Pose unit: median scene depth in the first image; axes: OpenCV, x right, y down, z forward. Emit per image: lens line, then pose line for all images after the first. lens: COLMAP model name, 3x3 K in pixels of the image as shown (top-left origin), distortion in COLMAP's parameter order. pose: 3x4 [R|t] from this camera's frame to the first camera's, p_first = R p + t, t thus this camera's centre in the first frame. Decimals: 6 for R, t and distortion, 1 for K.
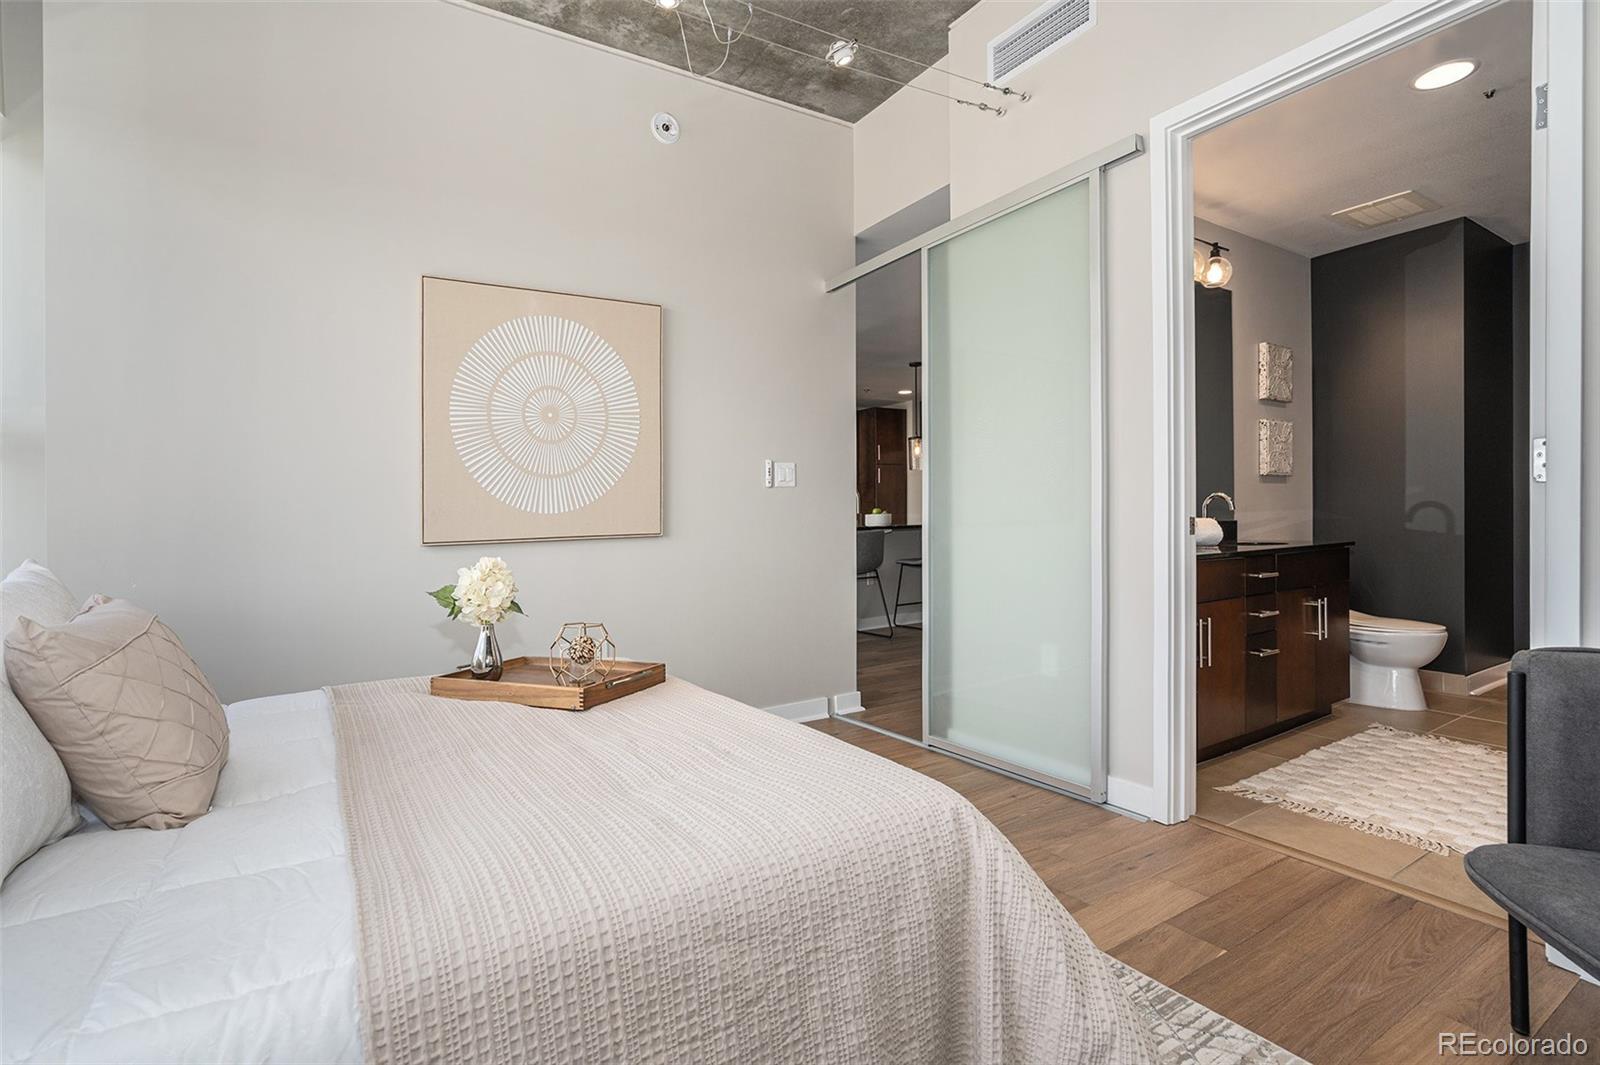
lens RADIAL K [[751.2, 0, 794.0], [0, 751.2, 529.3], [0, 0, 1]] dist [-0.037033, 0.013246]
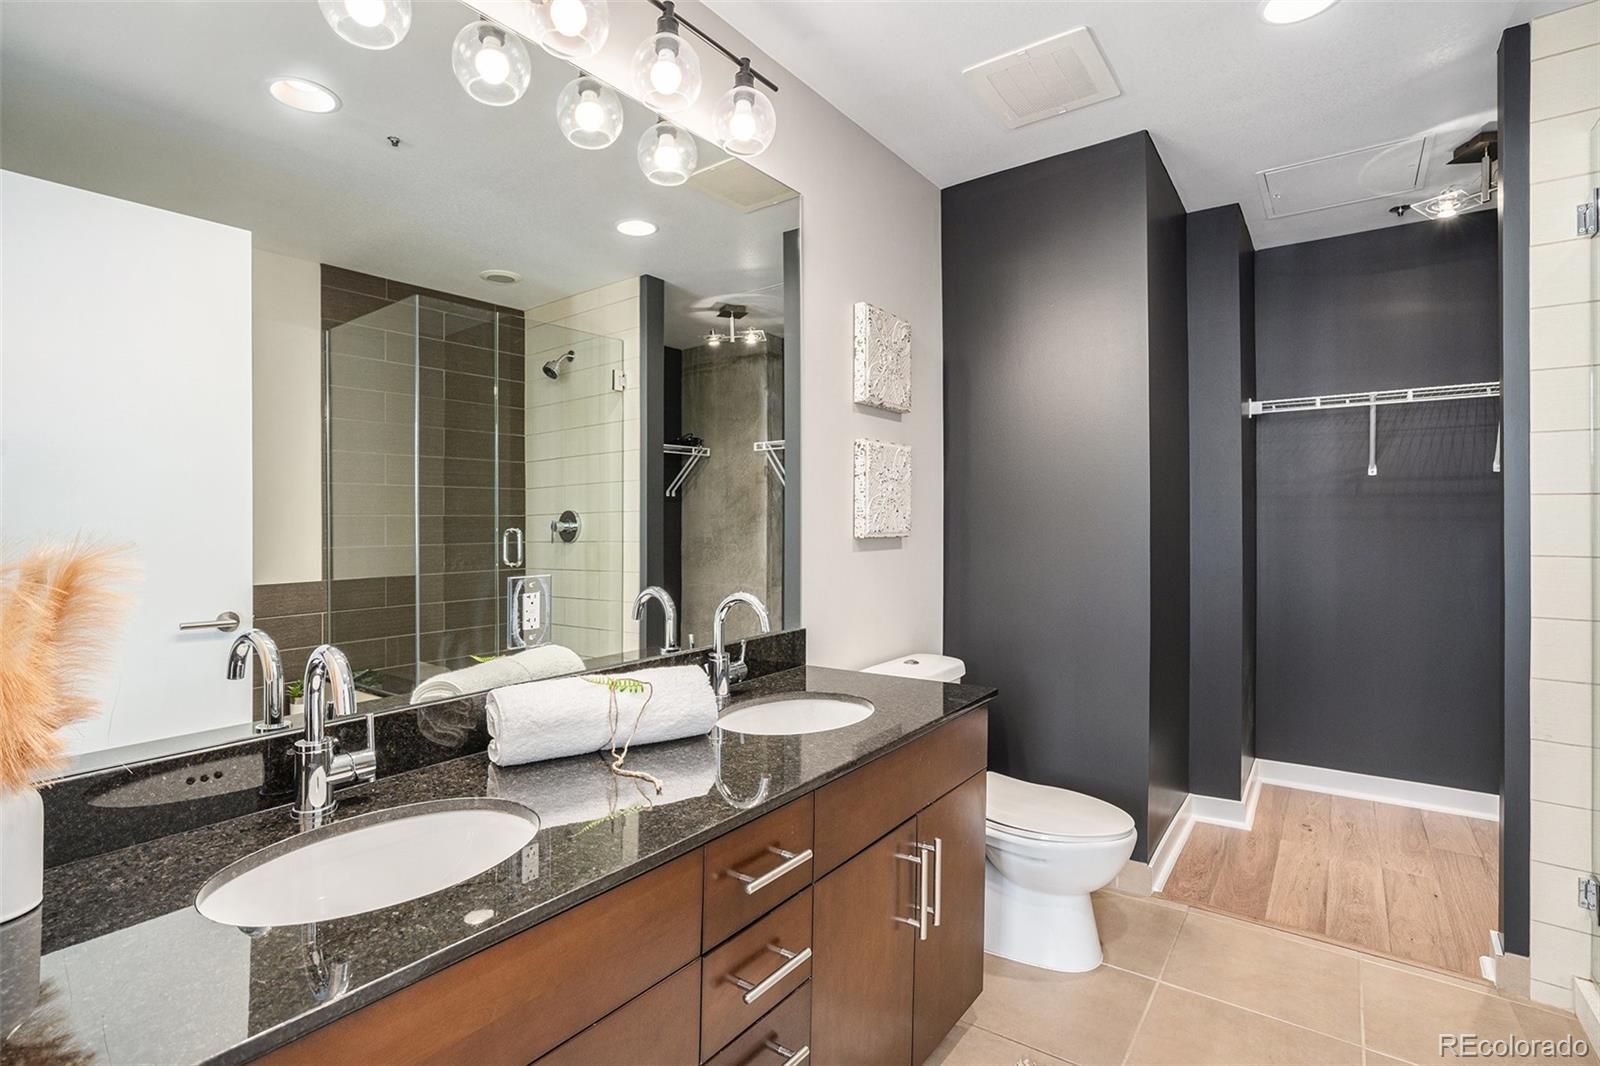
lens RADIAL K [[751.2, 0, 800.7], [0, 751.2, 526.9], [0, 0, 1]] dist [-0.037033, 0.013246]
pose [[0.929034, 0.010140, 0.369855, 0.381832], [-0.004086, 0.999845, -0.017149, -0.071665], [-0.369972, 0.014421, 0.928931, 0.489885]]
